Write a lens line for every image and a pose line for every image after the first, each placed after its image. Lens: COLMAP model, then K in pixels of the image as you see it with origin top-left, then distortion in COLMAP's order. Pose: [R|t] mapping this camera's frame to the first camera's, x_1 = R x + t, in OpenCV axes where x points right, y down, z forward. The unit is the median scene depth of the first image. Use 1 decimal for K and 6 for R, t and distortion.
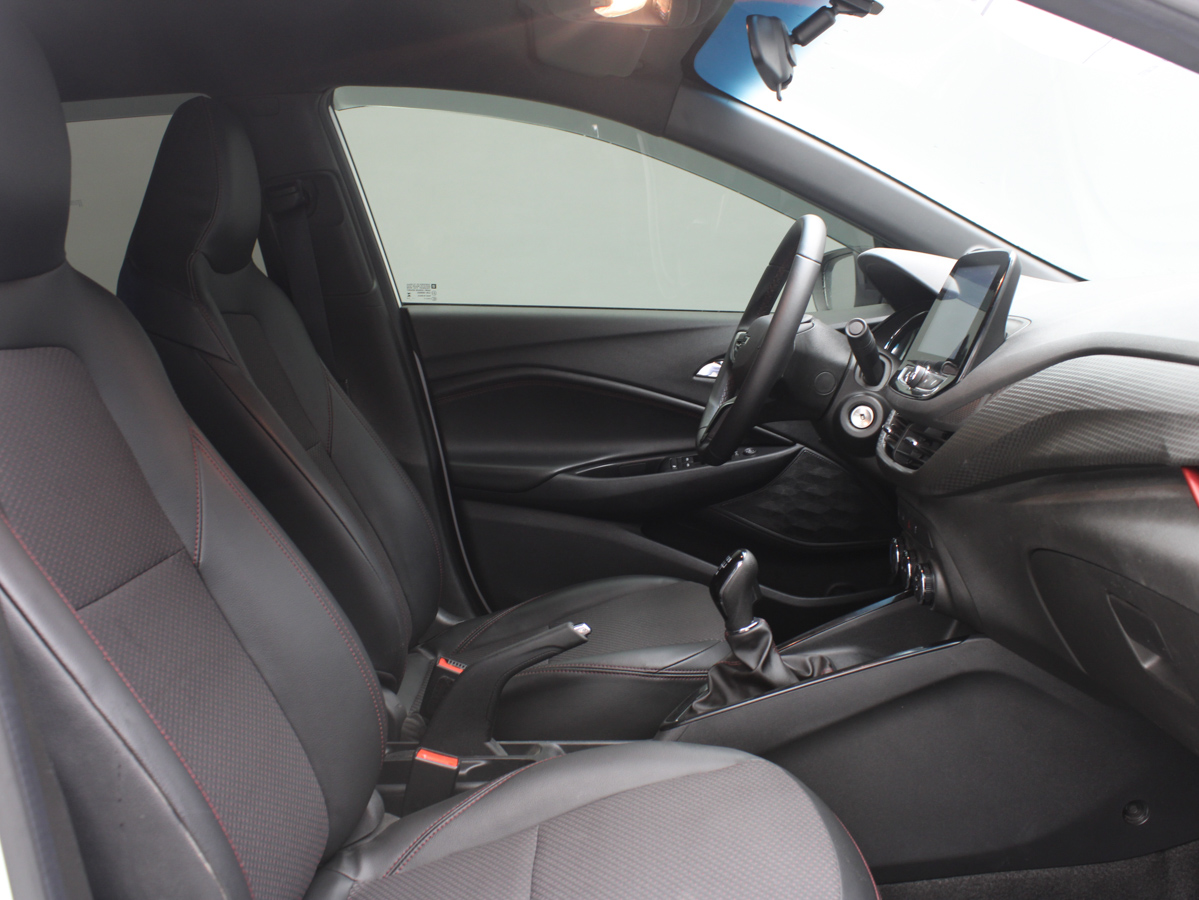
lens RADIAL K [[1195.7, 0, 595.7], [0, 1195.7, 447.1], [0, 0, 1]] dist [-0.126917, 0.000000]
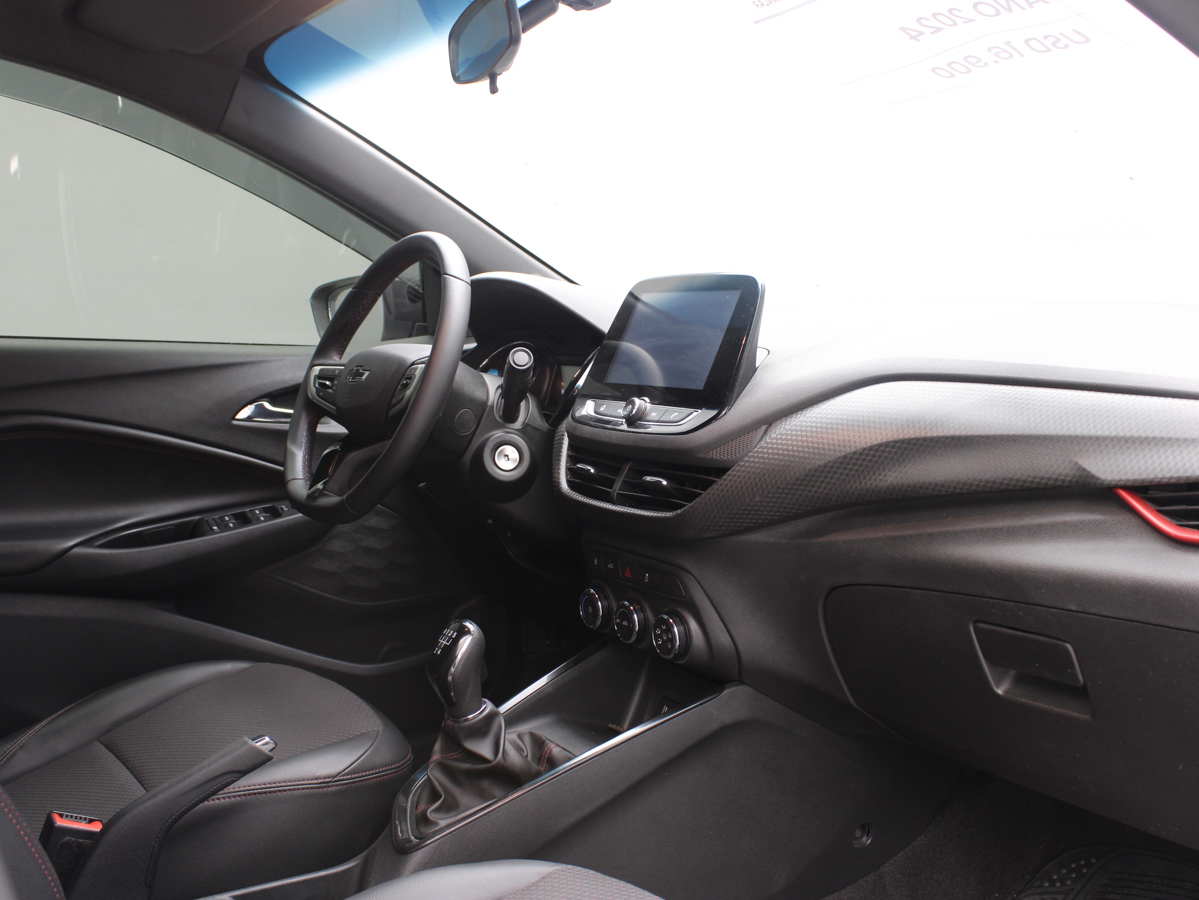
lens RADIAL K [[1195.7, 0, 587.9], [0, 1195.7, 462.6], [0, 0, 1]] dist [-0.126917, 0.000000]
pose [[0.831950, -0.044577, 0.553058, -0.225875], [0.057136, 0.998351, -0.005480, -0.013353], [-0.551902, 0.036158, 0.833125, 0.210657]]
